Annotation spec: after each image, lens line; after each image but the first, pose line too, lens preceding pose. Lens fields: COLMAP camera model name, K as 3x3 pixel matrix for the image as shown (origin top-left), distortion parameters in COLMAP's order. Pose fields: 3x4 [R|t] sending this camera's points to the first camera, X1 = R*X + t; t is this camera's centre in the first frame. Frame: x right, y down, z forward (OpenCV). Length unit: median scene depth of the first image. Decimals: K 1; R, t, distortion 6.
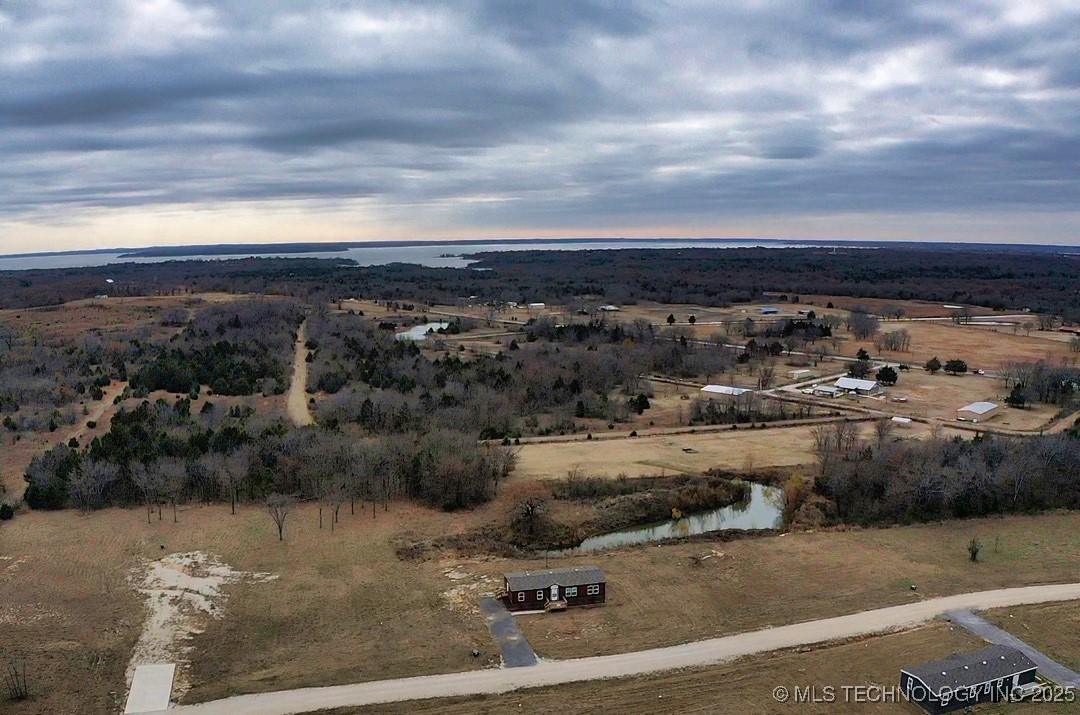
lens RADIAL K [[864.2, 0, 540.0], [0, 864.2, 357.5], [0, 0, 1]] dist [-0.195679, 0.018333]
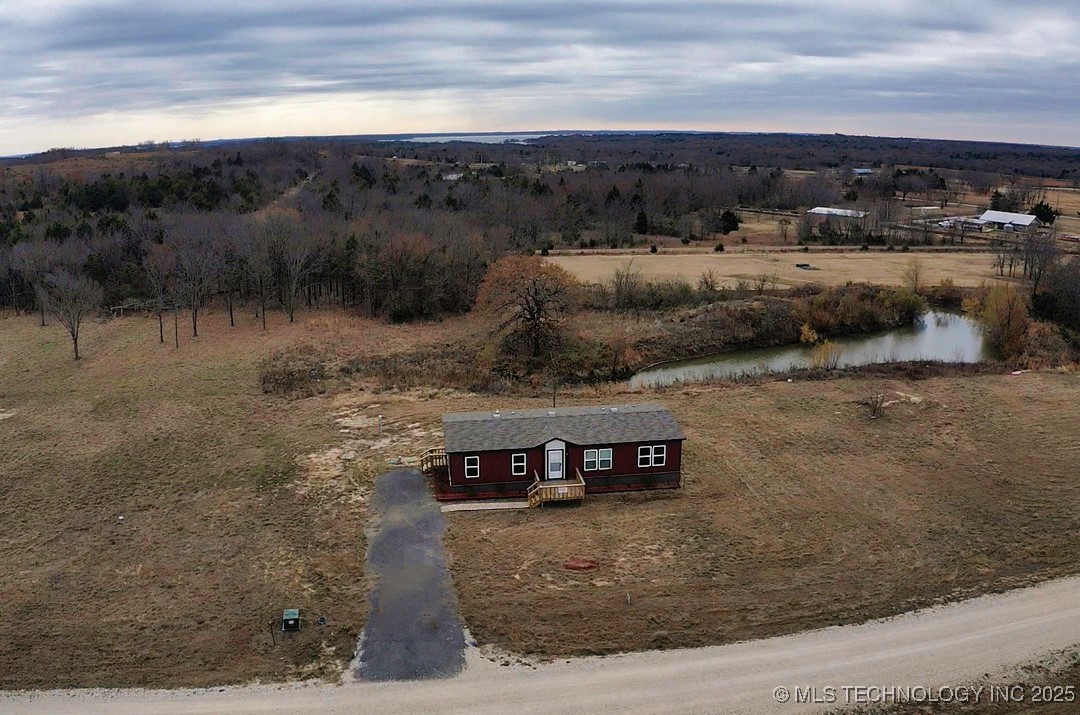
lens RADIAL K [[864.2, 0, 540.0], [0, 864.2, 357.5], [0, 0, 1]] dist [-0.195679, 0.018333]
pose [[0.996935, 0.021035, -0.075355, 0.028529], [-0.011754, 0.992515, 0.121553, 0.129216], [0.077348, -0.120295, 0.989720, 0.435006]]
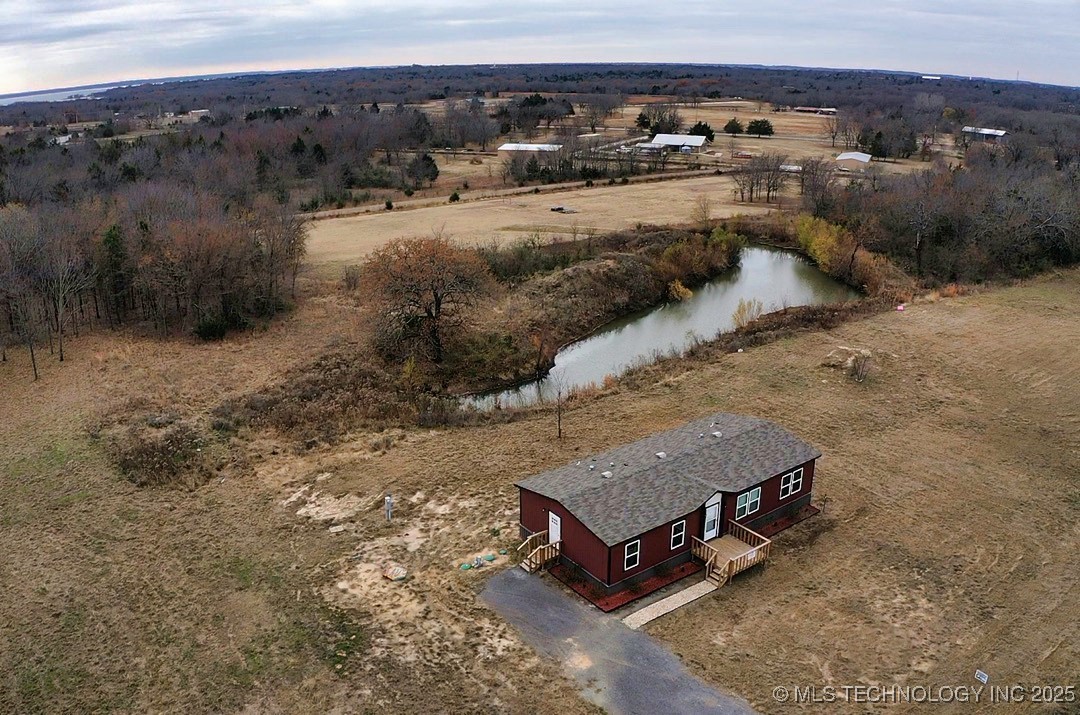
lens RADIAL K [[864.2, 0, 540.0], [0, 864.2, 357.5], [0, 0, 1]] dist [-0.195679, 0.018333]
pose [[0.919489, -0.129109, 0.371309, -0.109823], [0.055126, 0.977544, 0.203392, 0.108817], [-0.389230, -0.166548, 0.905959, 0.541592]]
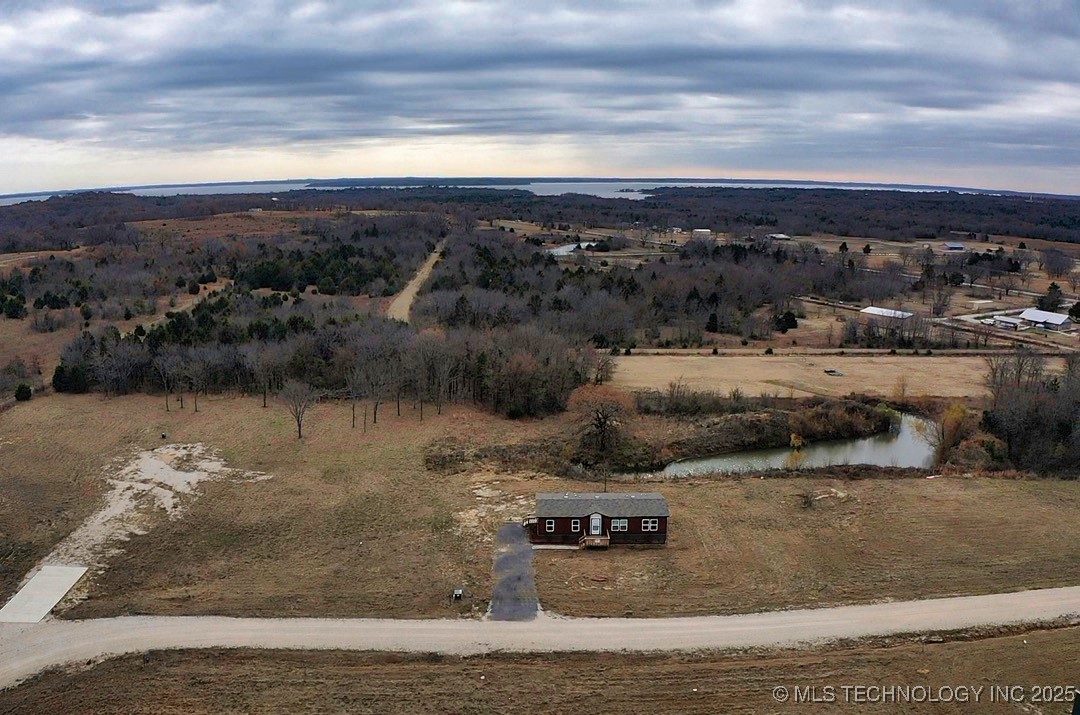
lens RADIAL K [[864.2, 0, 540.0], [0, 864.2, 357.5], [0, 0, 1]] dist [-0.195679, 0.018333]
pose [[0.977759, 0.053373, -0.202827, 0.081568], [-0.038918, 0.996454, 0.074602, 0.057031], [0.206090, -0.065049, 0.976369, 0.198421]]
